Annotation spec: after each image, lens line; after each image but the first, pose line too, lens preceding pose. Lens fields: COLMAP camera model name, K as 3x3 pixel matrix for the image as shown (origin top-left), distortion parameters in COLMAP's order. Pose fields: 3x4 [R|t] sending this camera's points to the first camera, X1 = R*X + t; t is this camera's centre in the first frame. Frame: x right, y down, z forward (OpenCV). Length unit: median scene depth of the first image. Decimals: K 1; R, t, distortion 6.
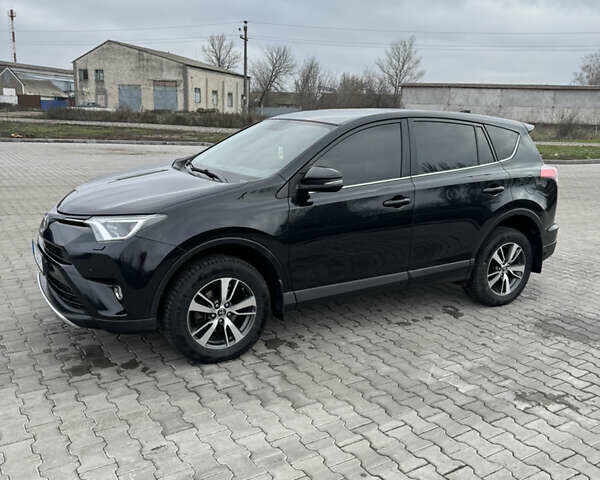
lens RADIAL K [[558.2, 0, 293.8], [0, 558.2, 248.9], [0, 0, 1]] dist [0.148588, -0.269224]
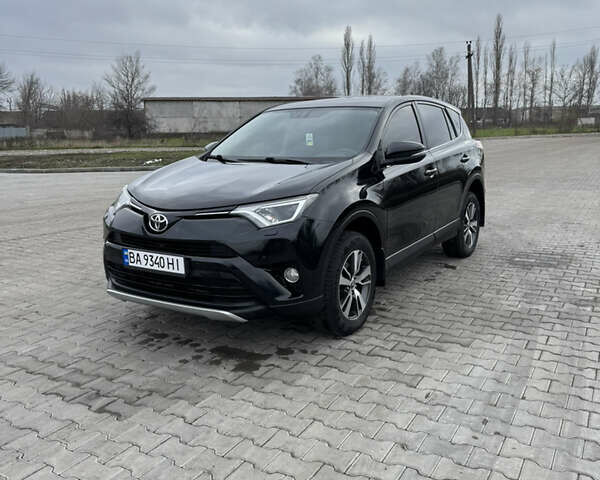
lens RADIAL K [[559.1, 0, 298.3], [0, 559.1, 244.7], [0, 0, 1]] dist [0.159892, -0.302403]
pose [[0.888902, -0.143306, 0.435105, -0.599594], [0.157593, 0.987499, 0.003285, 0.018680], [-0.430136, 0.065650, 0.900374, 0.084187]]
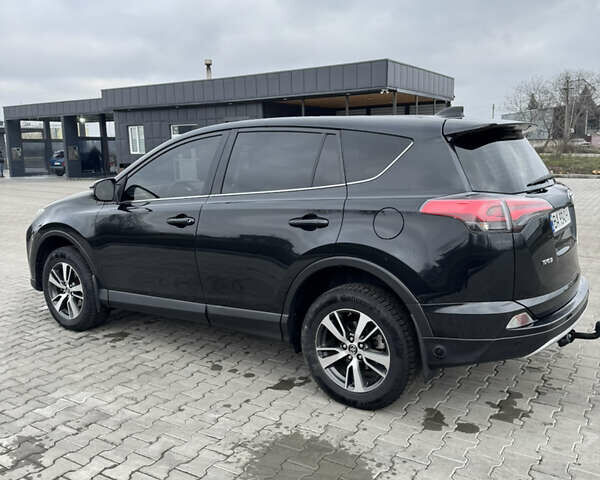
lens RADIAL K [[559.1, 0, 298.3], [0, 559.1, 244.7], [0, 0, 1]] dist [0.159892, -0.302403]
pose [[0.417202, 0.111360, -0.901965, 1.125838], [-0.176500, 0.983496, 0.039787, -0.119473], [0.891510, 0.142598, 0.429971, 0.806089]]
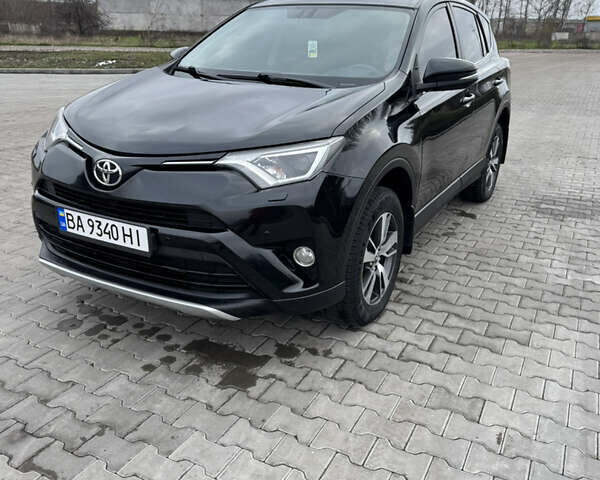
lens RADIAL K [[558.2, 0, 293.8], [0, 558.2, 248.9], [0, 0, 1]] dist [0.148588, -0.269224]
pose [[0.865825, -0.196559, 0.460122, -0.528803], [0.130486, 0.976486, 0.171604, -0.043521], [-0.483033, -0.088540, 0.871114, 0.337172]]
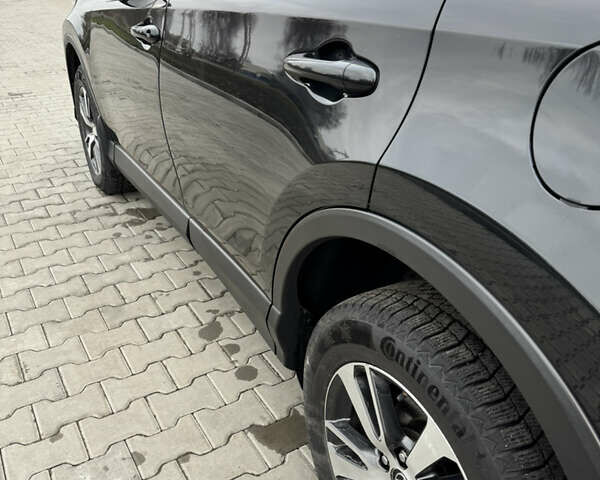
lens RADIAL K [[559.1, 0, 298.3], [0, 559.1, 244.7], [0, 0, 1]] dist [0.159892, -0.302403]
pose [[-0.018512, 0.422661, -0.906099, 0.654900], [-0.241056, 0.877634, 0.414308, -0.152428], [0.970335, 0.226090, 0.085638, 1.140865]]
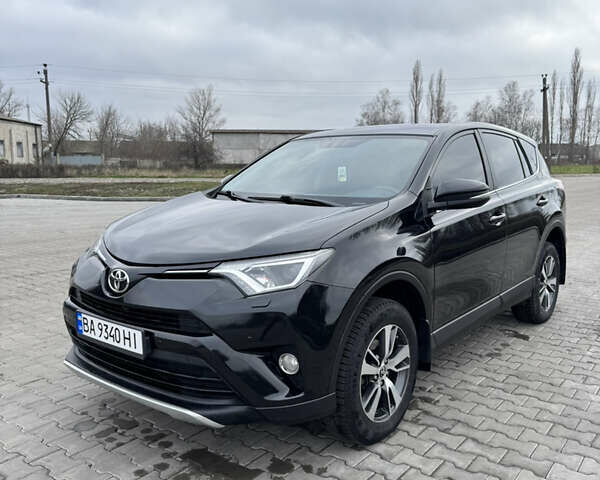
lens RADIAL K [[559.6, 0, 301.5], [0, 559.6, 247.3], [0, 0, 1]] dist [0.156477, -0.311853]
pose [[0.934391, -0.089272, 0.344883, -0.435846], [0.117521, 0.991143, -0.061846, -0.018423], [-0.336307, 0.098319, 0.936606, 0.267039]]
